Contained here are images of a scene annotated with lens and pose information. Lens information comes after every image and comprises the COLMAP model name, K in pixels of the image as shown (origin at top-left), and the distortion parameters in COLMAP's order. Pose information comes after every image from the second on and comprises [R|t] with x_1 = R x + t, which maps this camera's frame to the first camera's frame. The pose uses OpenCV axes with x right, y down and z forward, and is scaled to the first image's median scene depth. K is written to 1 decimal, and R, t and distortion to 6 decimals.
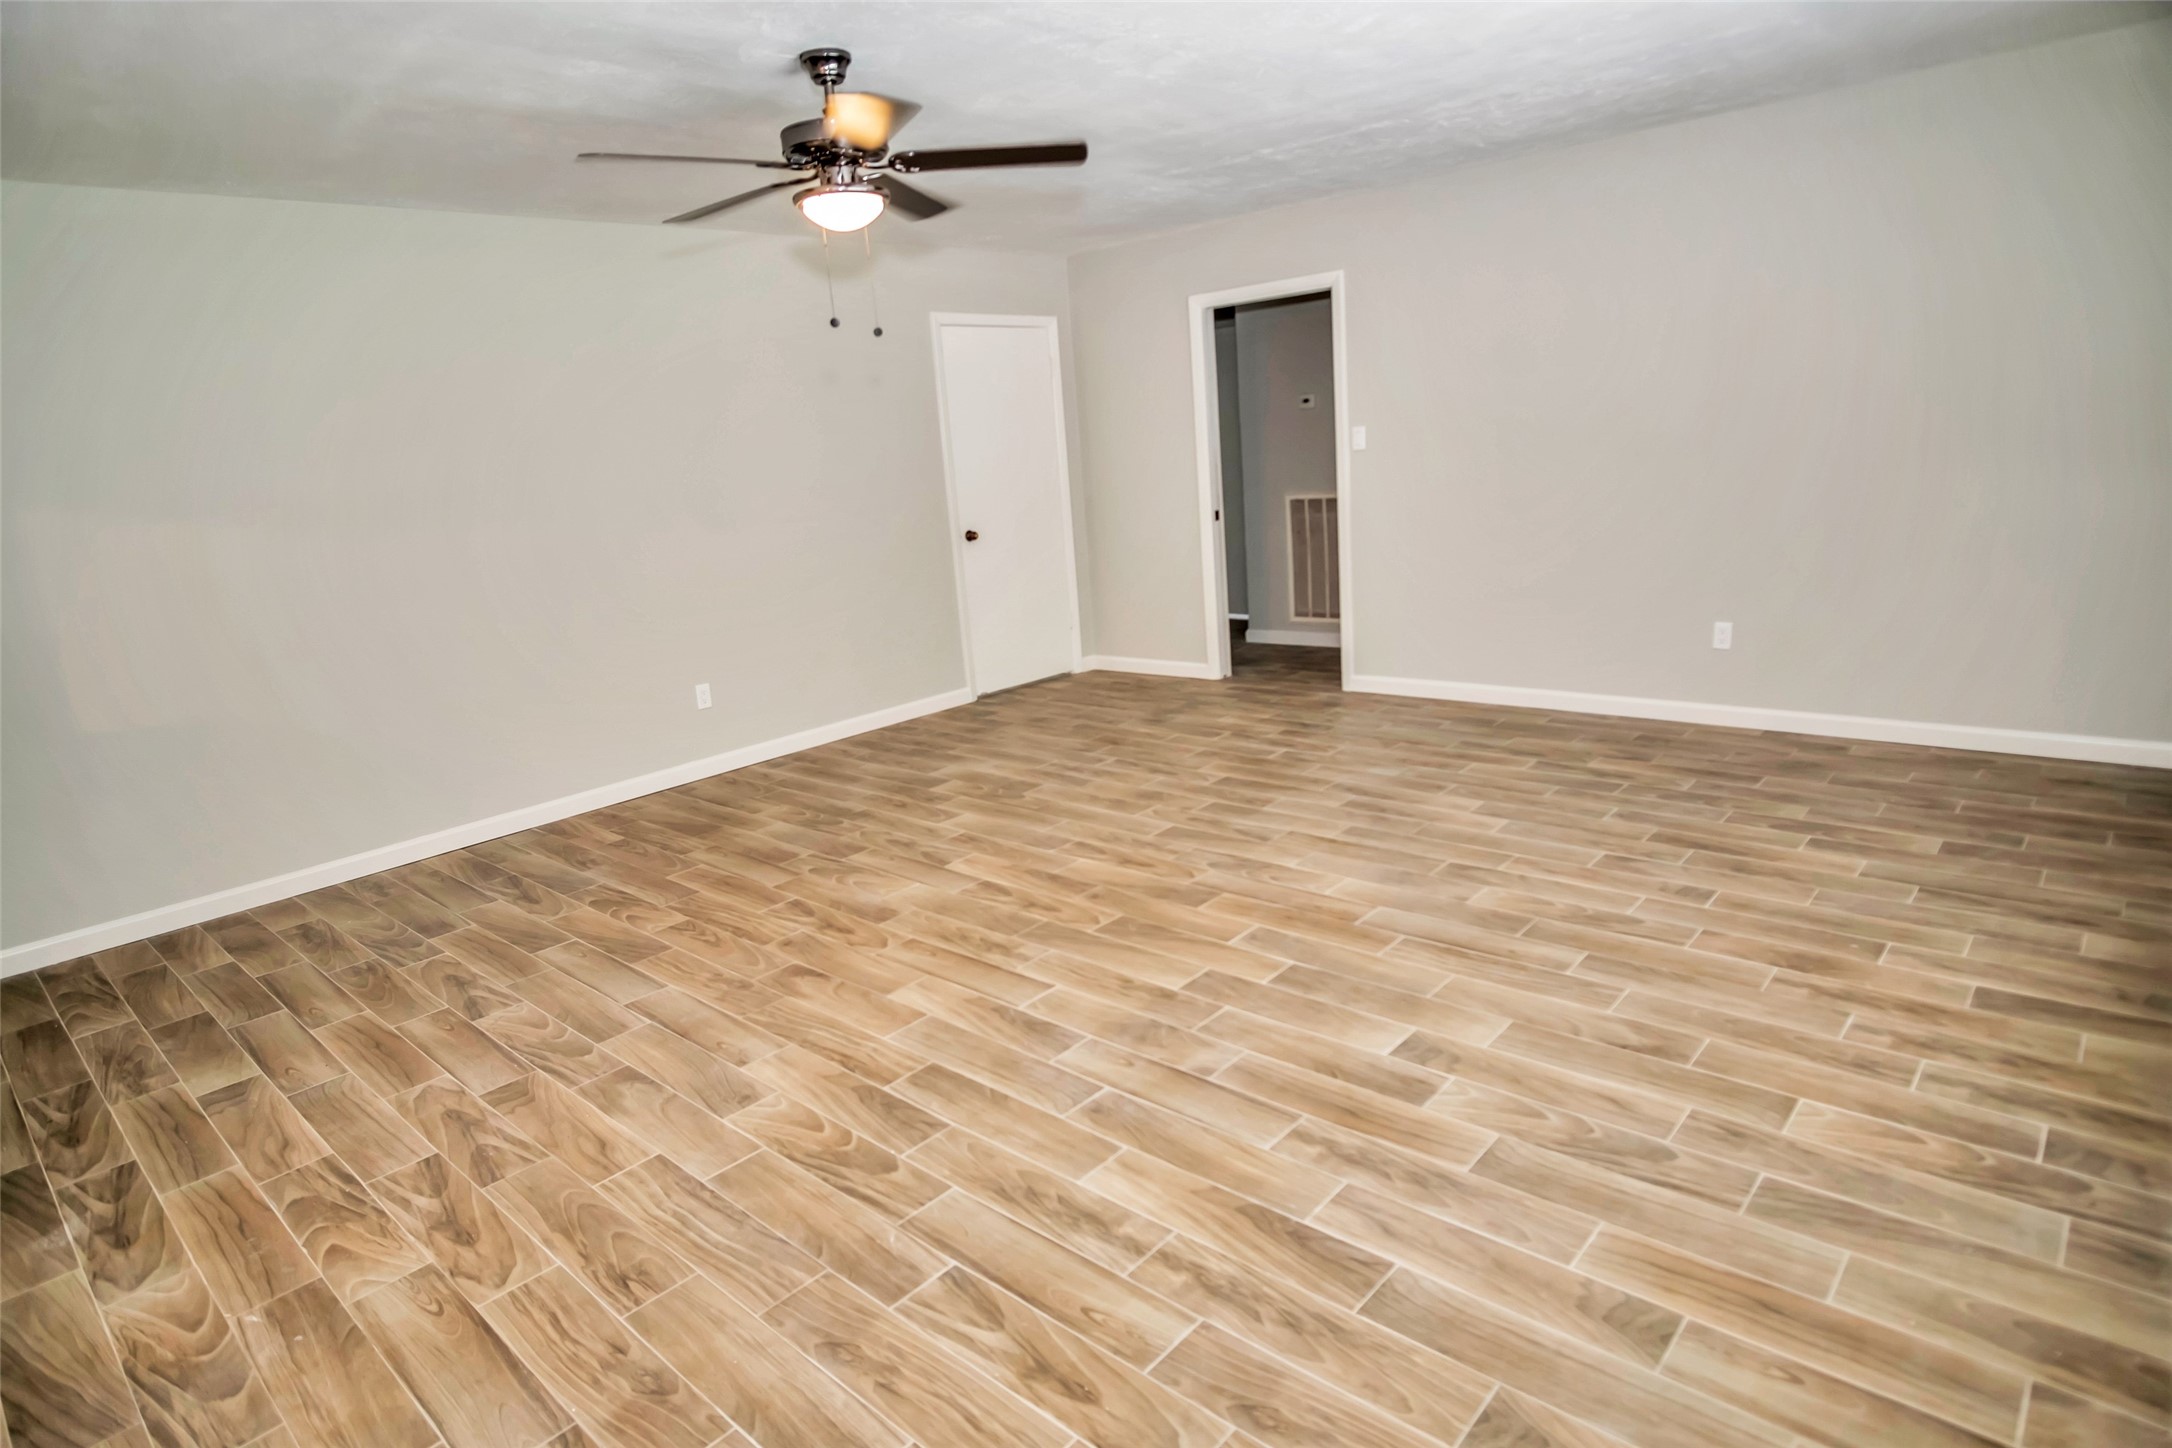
lens RADIAL K [[1158.4, 0, 1086.0], [0, 1158.4, 724.0], [0, 0, 1]] dist [-0.026816, 0.004369]
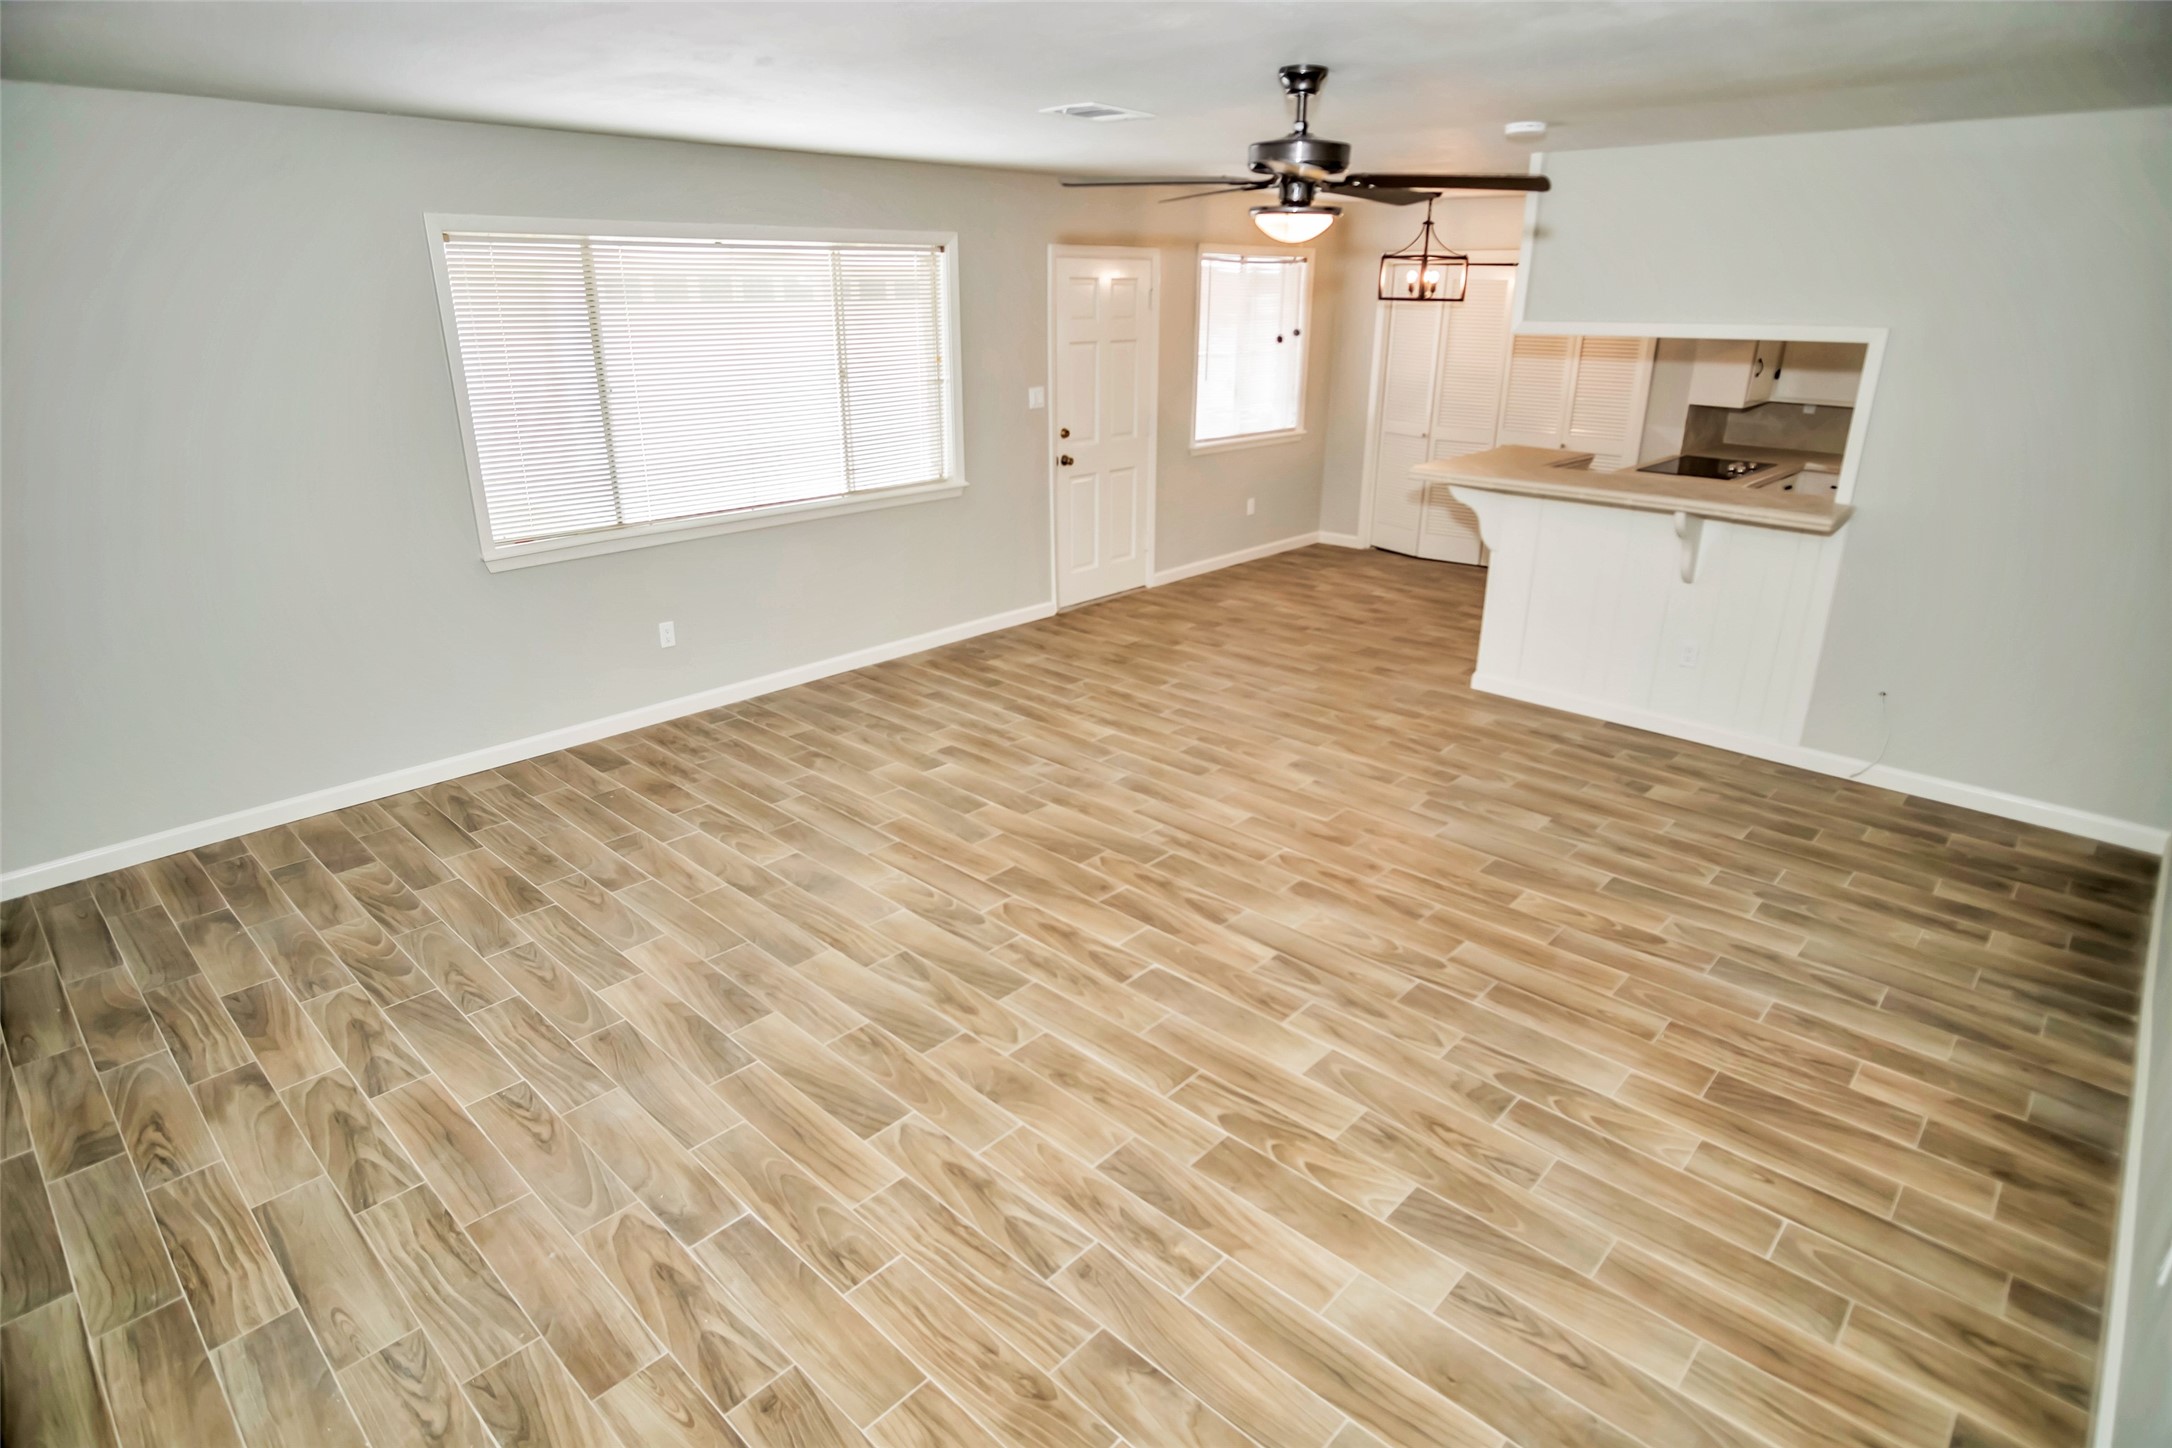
lens RADIAL K [[1158.4, 0, 1086.0], [0, 1158.4, 724.0], [0, 0, 1]] dist [-0.026816, 0.004369]
pose [[-0.997035, 0.064850, 0.041416, -0.030928], [0.076918, 0.825413, 0.559265, -0.589541], [0.002083, 0.560793, -0.827953, 1.862232]]
